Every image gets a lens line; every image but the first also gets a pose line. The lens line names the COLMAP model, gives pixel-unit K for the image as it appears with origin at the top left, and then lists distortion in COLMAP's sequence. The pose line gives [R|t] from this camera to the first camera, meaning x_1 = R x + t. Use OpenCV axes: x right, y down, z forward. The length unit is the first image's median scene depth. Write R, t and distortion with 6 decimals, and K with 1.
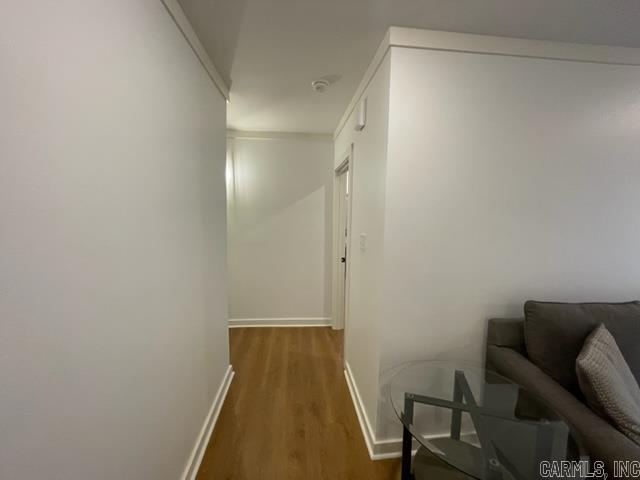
lens RADIAL K [[255.5, 0, 320.0], [0, 255.5, 240.0], [0, 0, 1]] dist [0.000968, 0.000096]
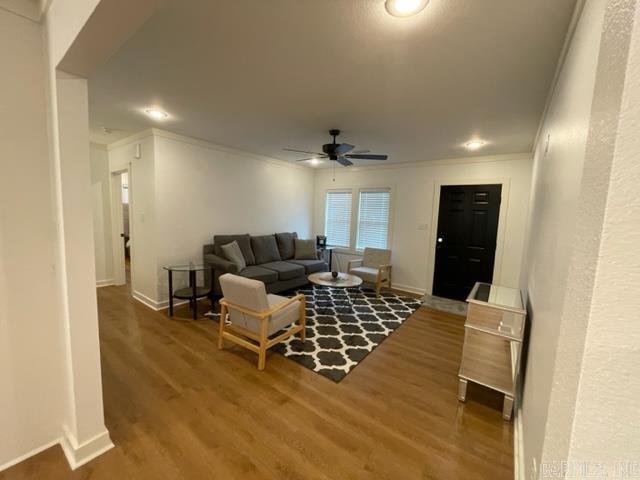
lens RADIAL K [[255.5, 0, 320.0], [0, 255.5, 240.0], [0, 0, 1]] dist [0.000968, 0.000096]
pose [[0.674473, -0.052083, 0.736460, -0.264204], [0.050376, 0.998430, 0.024474, 0.147337], [-0.736579, 0.020593, 0.676038, -0.952286]]
